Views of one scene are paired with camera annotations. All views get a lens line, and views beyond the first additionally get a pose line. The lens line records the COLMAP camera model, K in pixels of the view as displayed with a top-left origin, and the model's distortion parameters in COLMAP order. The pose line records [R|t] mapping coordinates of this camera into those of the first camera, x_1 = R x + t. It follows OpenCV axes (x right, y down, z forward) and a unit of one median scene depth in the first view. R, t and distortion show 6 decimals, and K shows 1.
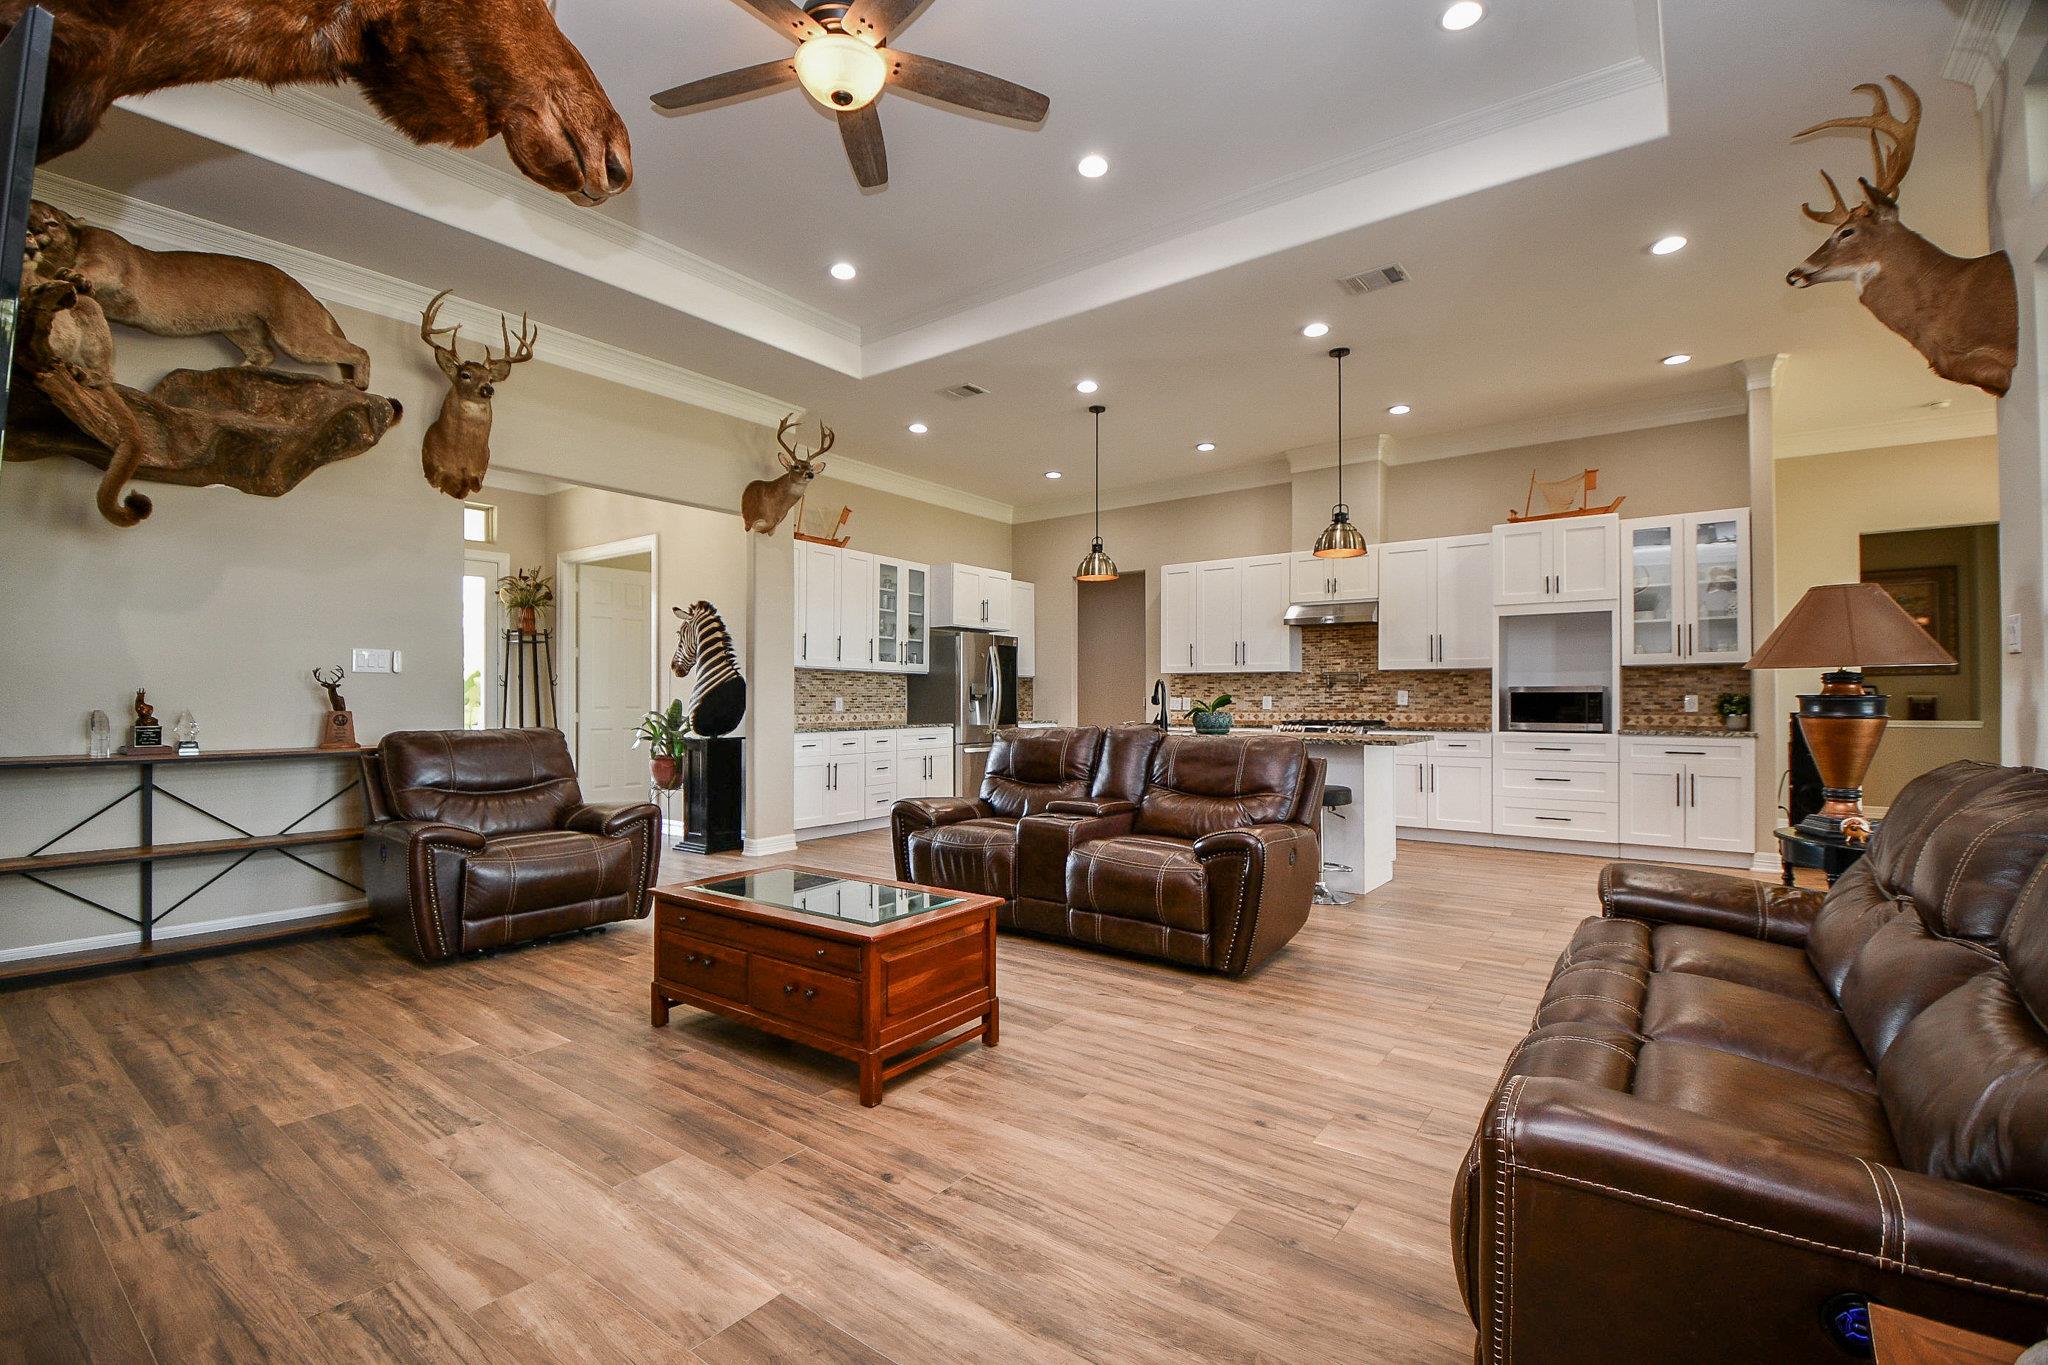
lens RADIAL K [[893.5, 0, 1005.0], [0, 893.5, 694.6], [0, 0, 1]] dist [0.003304, -0.018235]
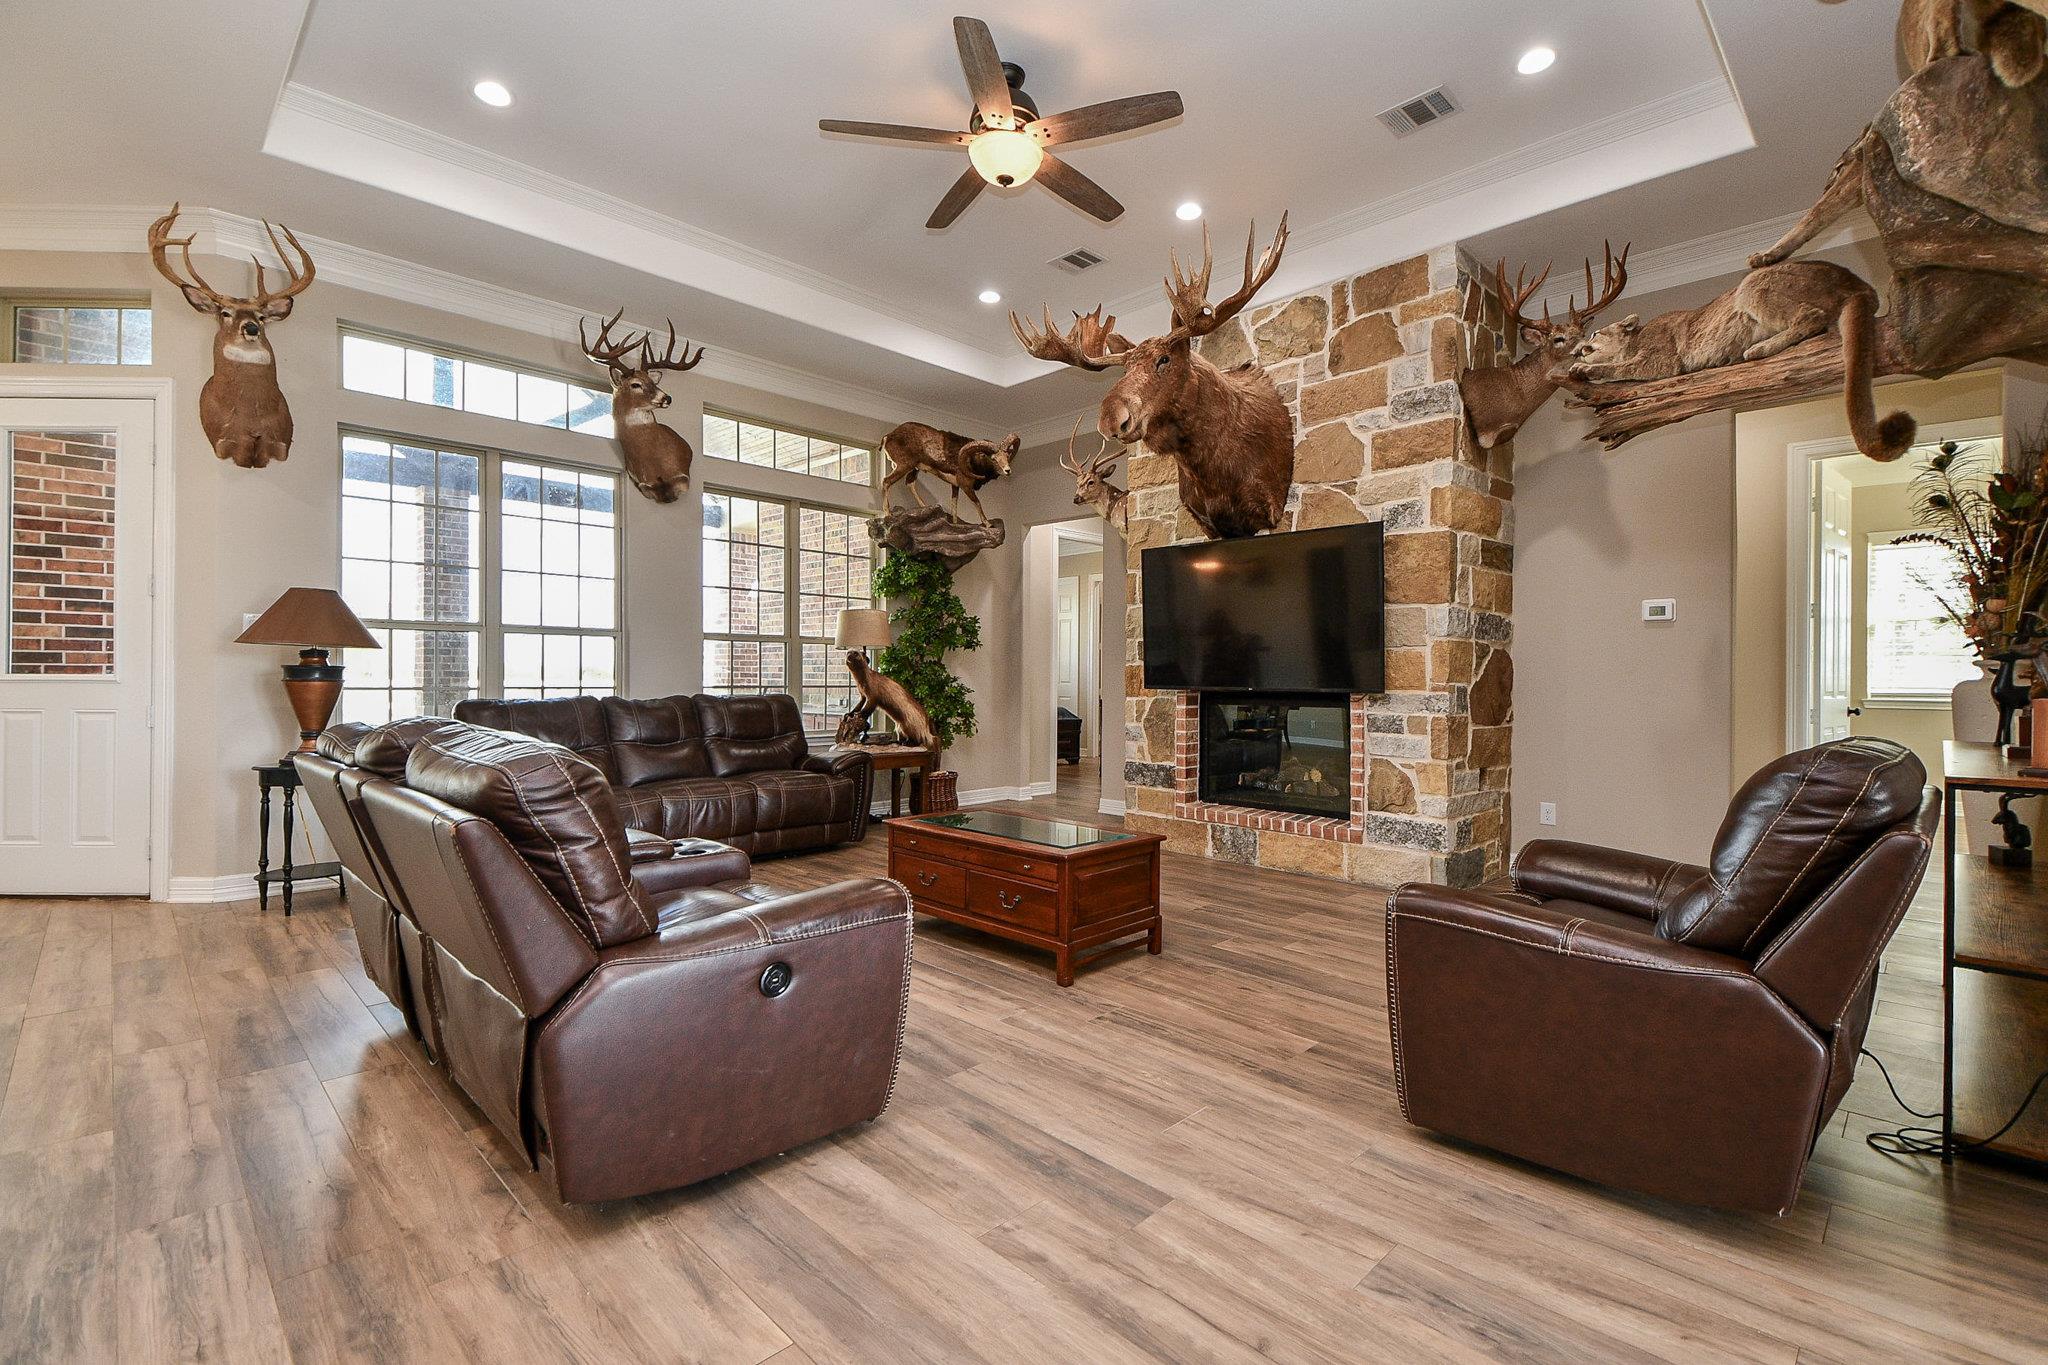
lens RADIAL K [[898.5, 0, 1034.5], [0, 898.5, 679.0], [0, 0, 1]] dist [0.040546, -0.021759]
pose [[-0.993105, -0.006712, 0.117034, -0.172891], [-0.007099, 0.999971, -0.002890, 0.008298], [-0.117011, -0.003701, -0.993124, 1.029487]]
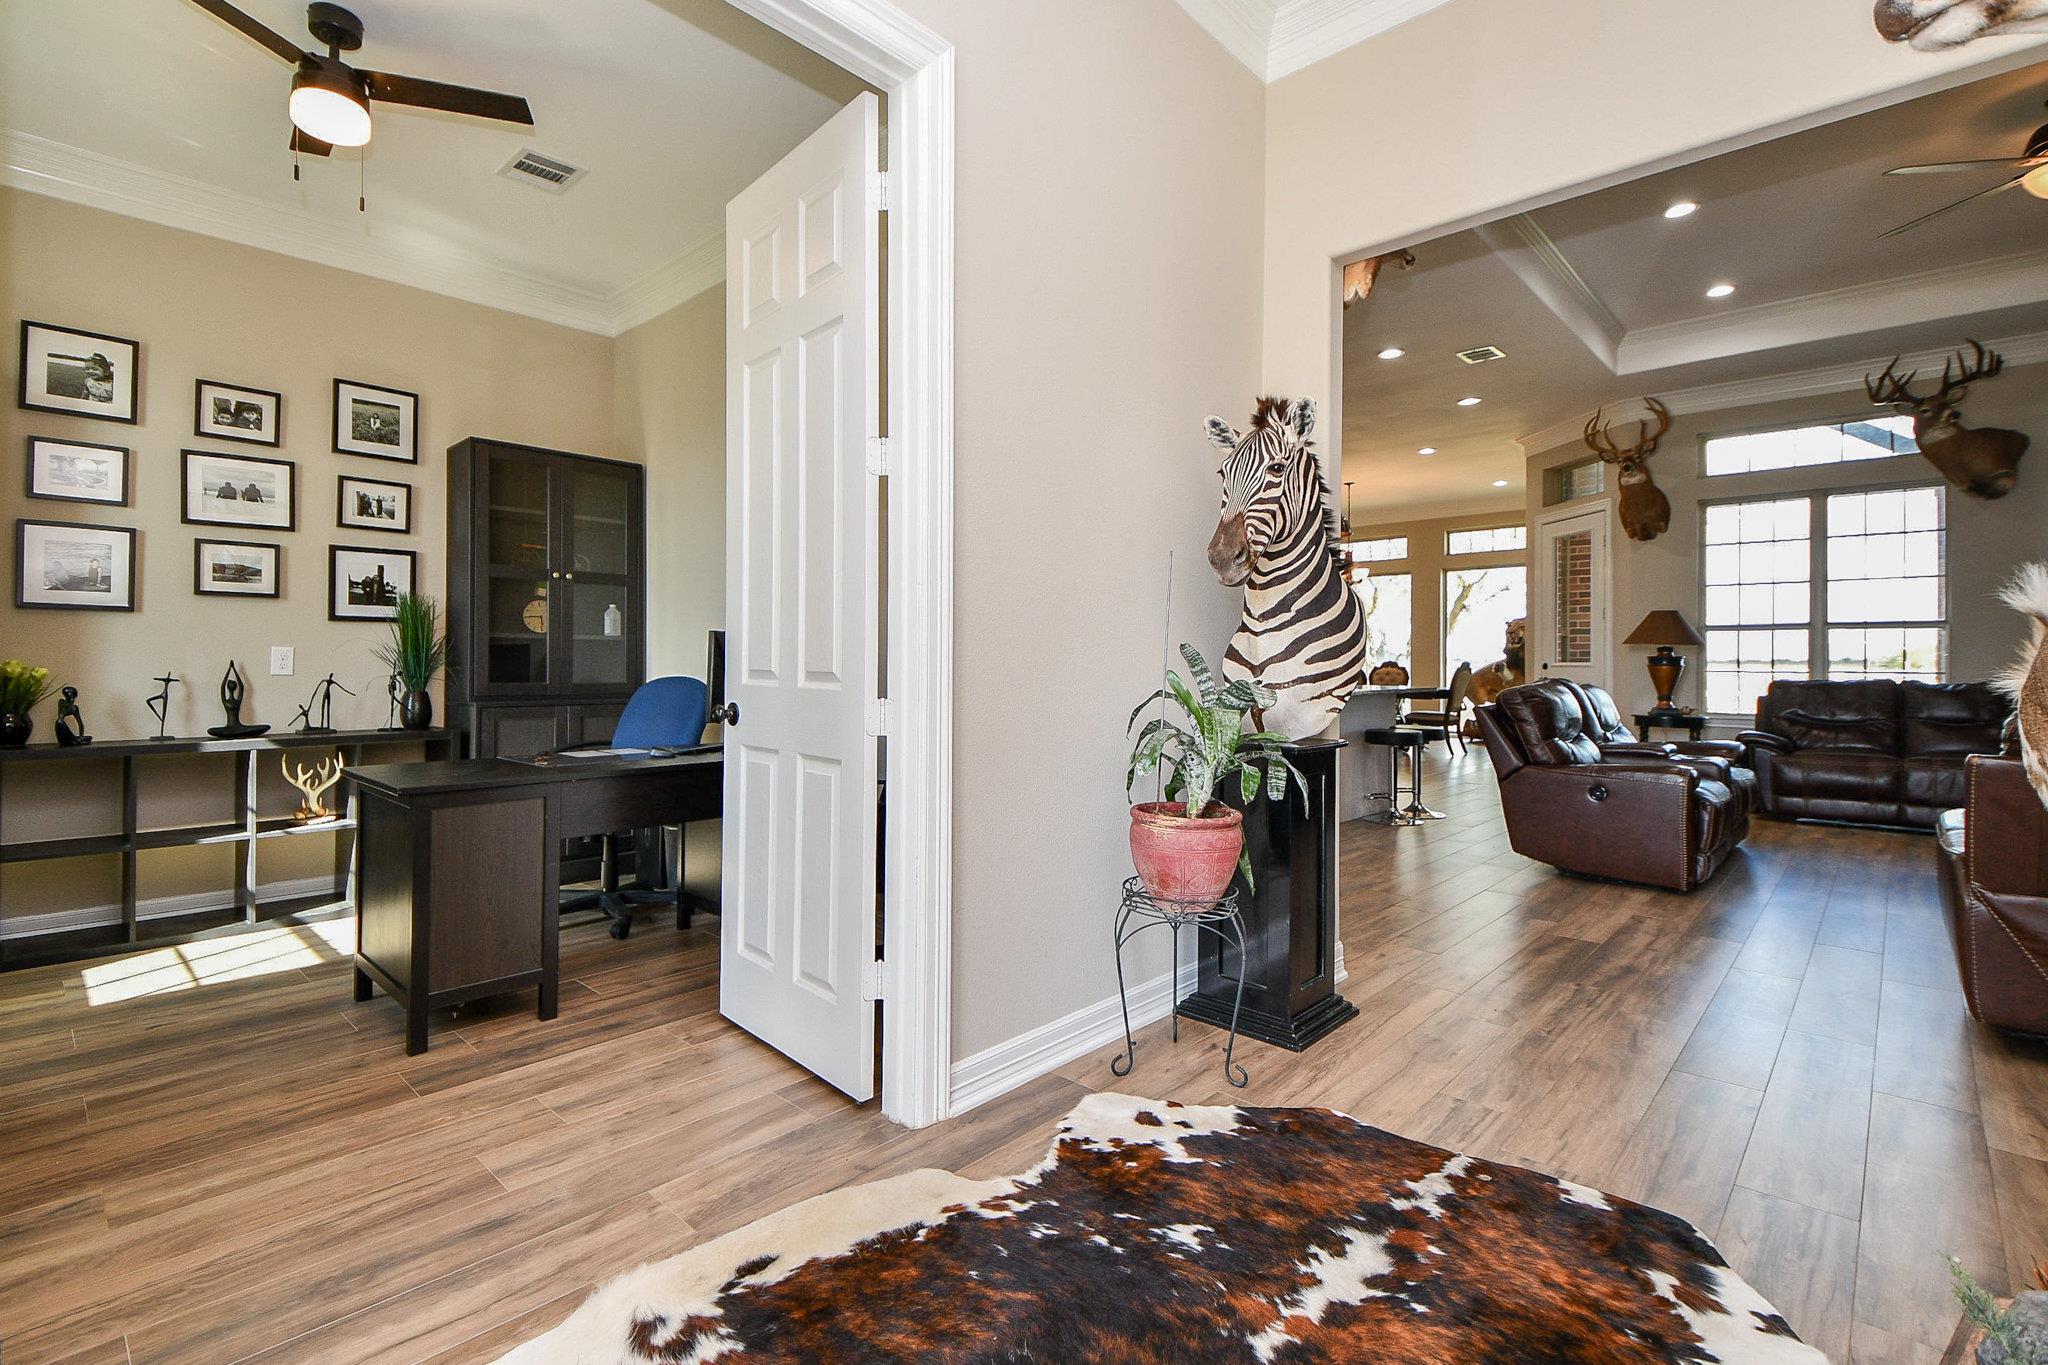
lens RADIAL K [[927.9, 0, 975.1], [0, 927.9, 658.4], [0, 0, 1]] dist [0.054043, -0.037548]
pose [[0.119183, 0.004242, 0.992863, -0.796590], [-0.007381, 0.999967, -0.003386, 0.012278], [-0.992845, -0.006925, 0.119211, 1.120524]]
